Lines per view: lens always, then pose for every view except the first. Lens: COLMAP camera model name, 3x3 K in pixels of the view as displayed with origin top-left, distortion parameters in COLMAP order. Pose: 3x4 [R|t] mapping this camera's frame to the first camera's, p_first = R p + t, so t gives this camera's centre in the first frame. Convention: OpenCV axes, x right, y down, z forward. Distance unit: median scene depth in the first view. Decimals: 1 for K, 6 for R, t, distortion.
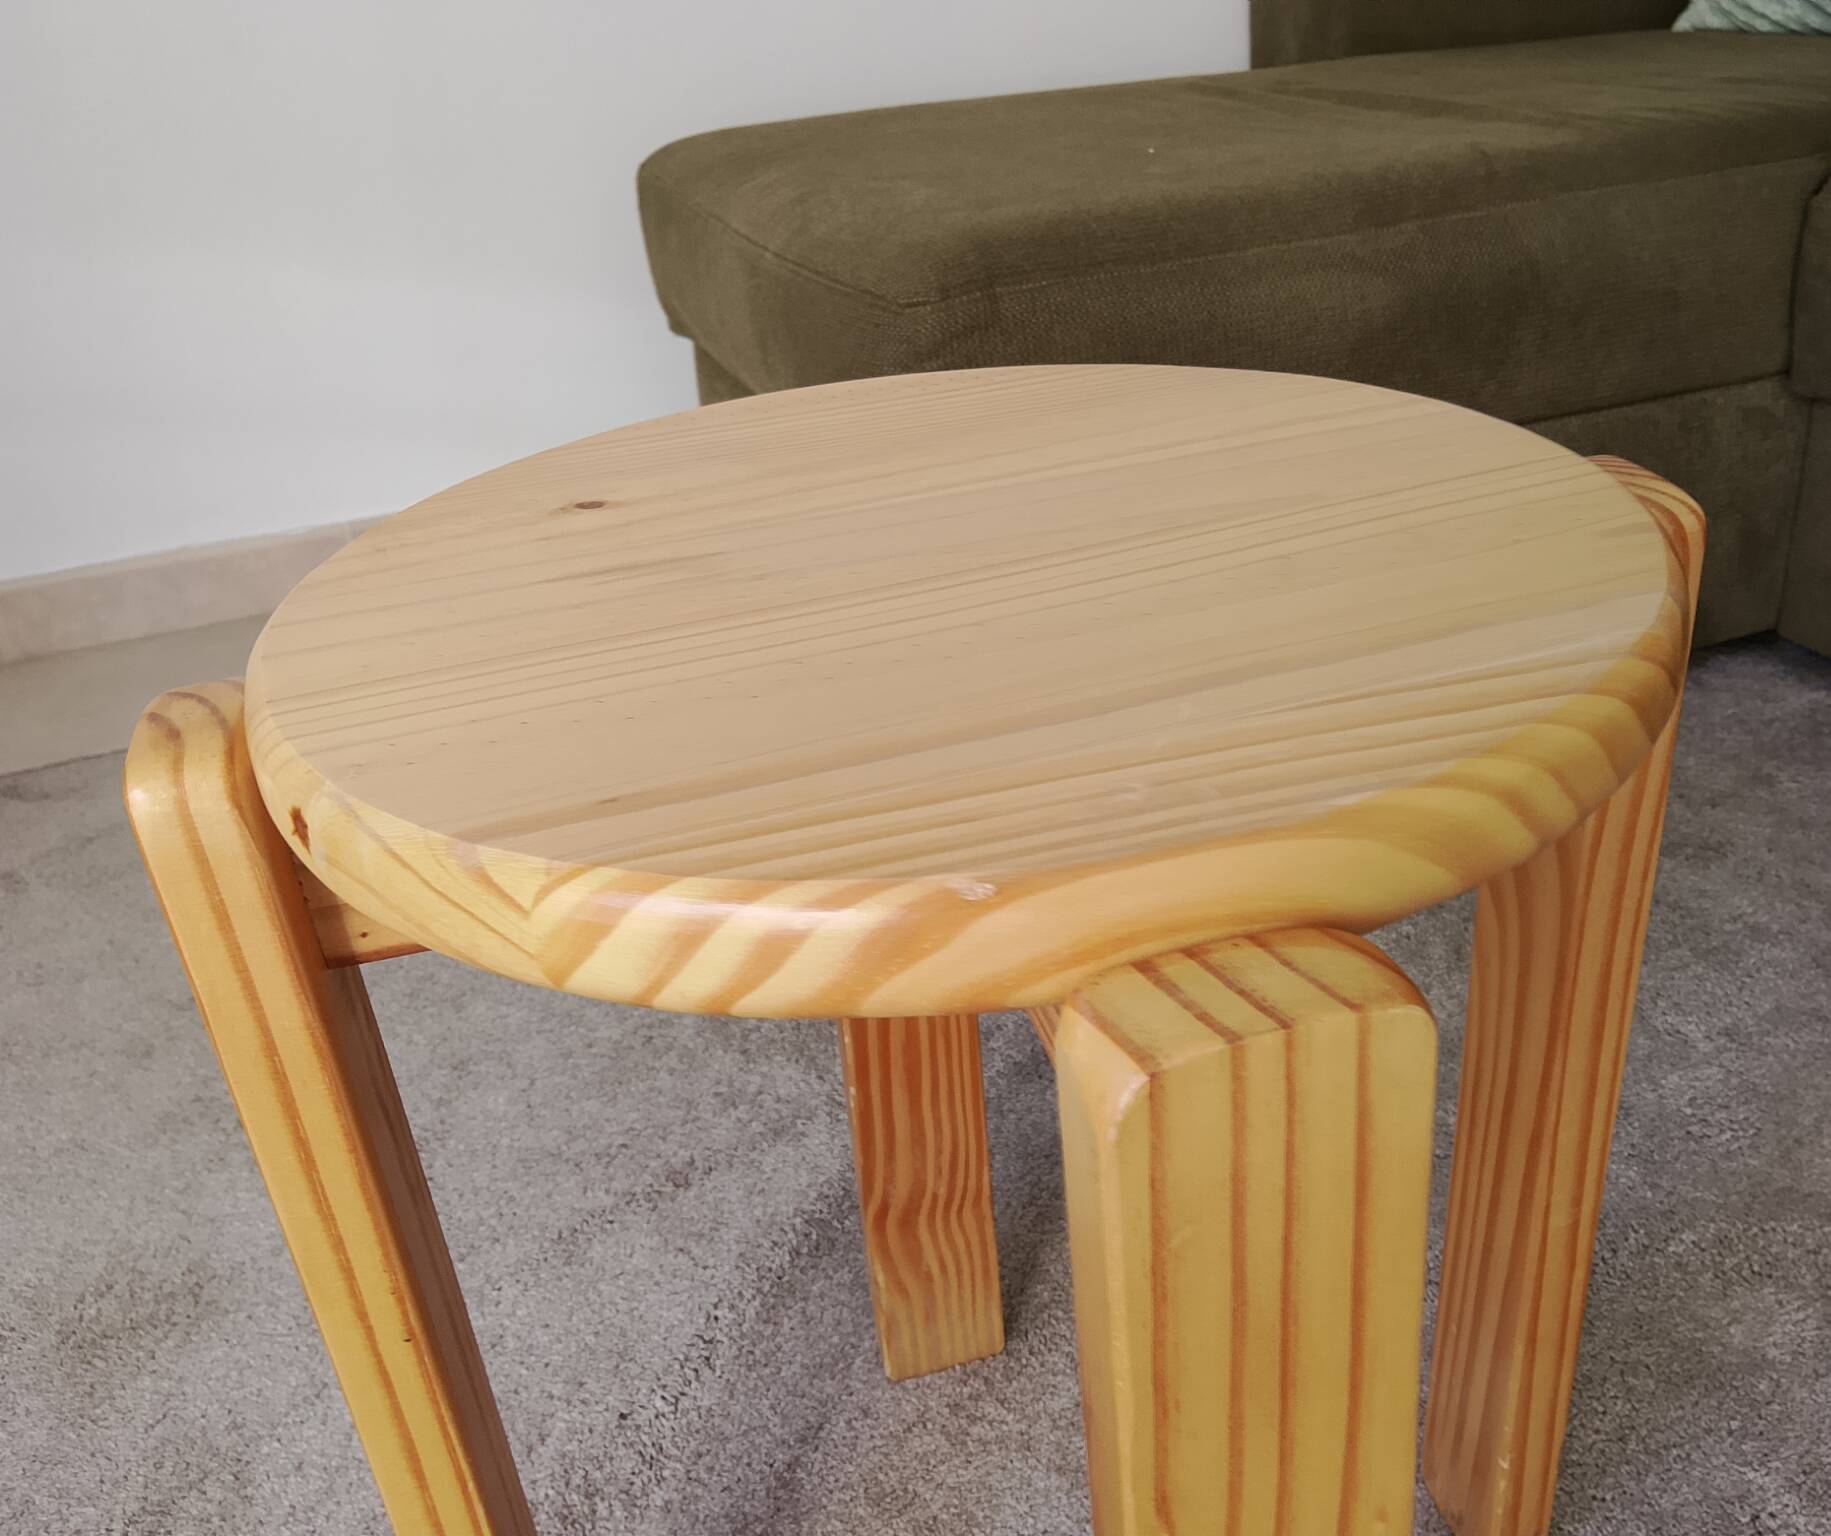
lens RADIAL K [[1658.0, 0, 1010.3], [0, 1658.0, 757.9], [0, 0, 1]] dist [-0.010824, -0.001650]
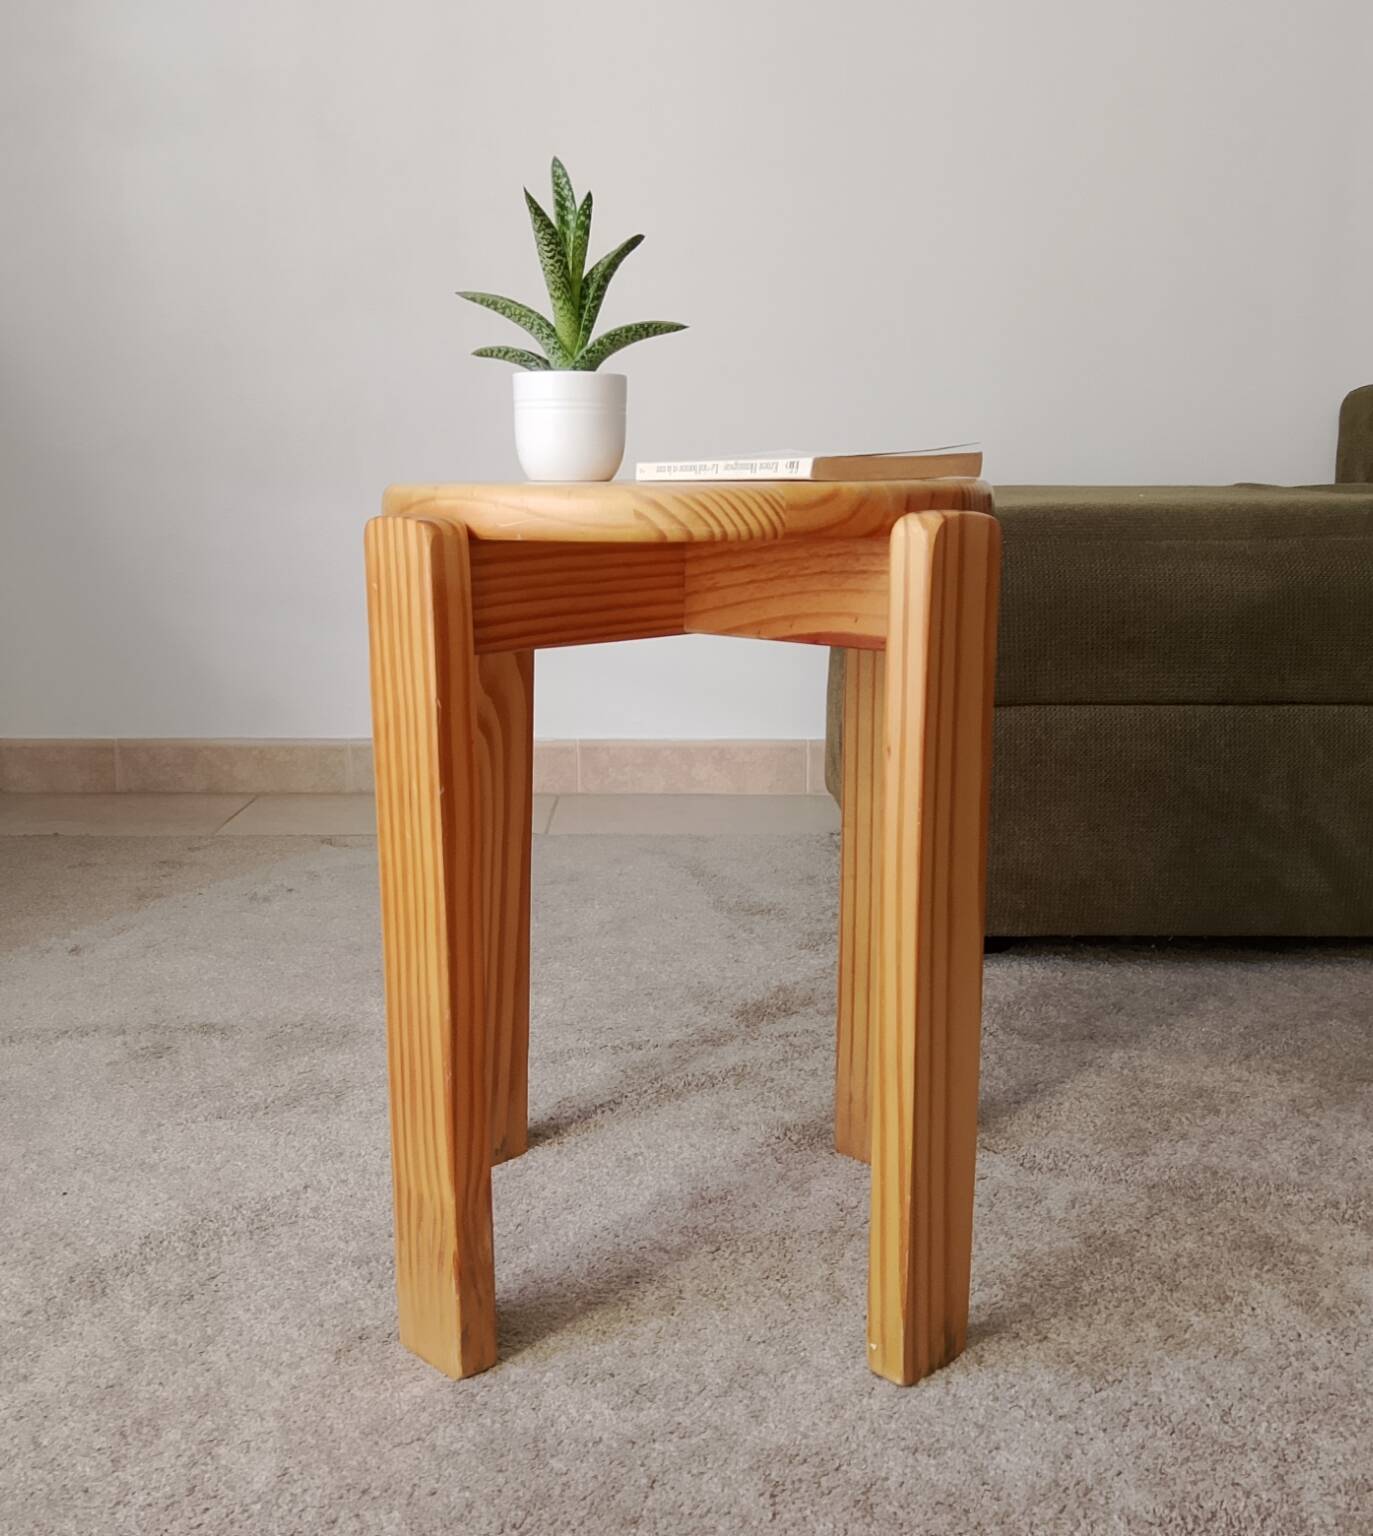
lens RADIAL K [[1620.0, 0, 646.4], [0, 1620.0, 774.6], [0, 0, 1]] dist [0.012353, -0.016823]
pose [[0.916627, 0.136389, -0.375756, 0.356821], [-0.232249, 0.946771, -0.222901, 0.372983], [0.325354, 0.291587, 0.899512, -0.434363]]
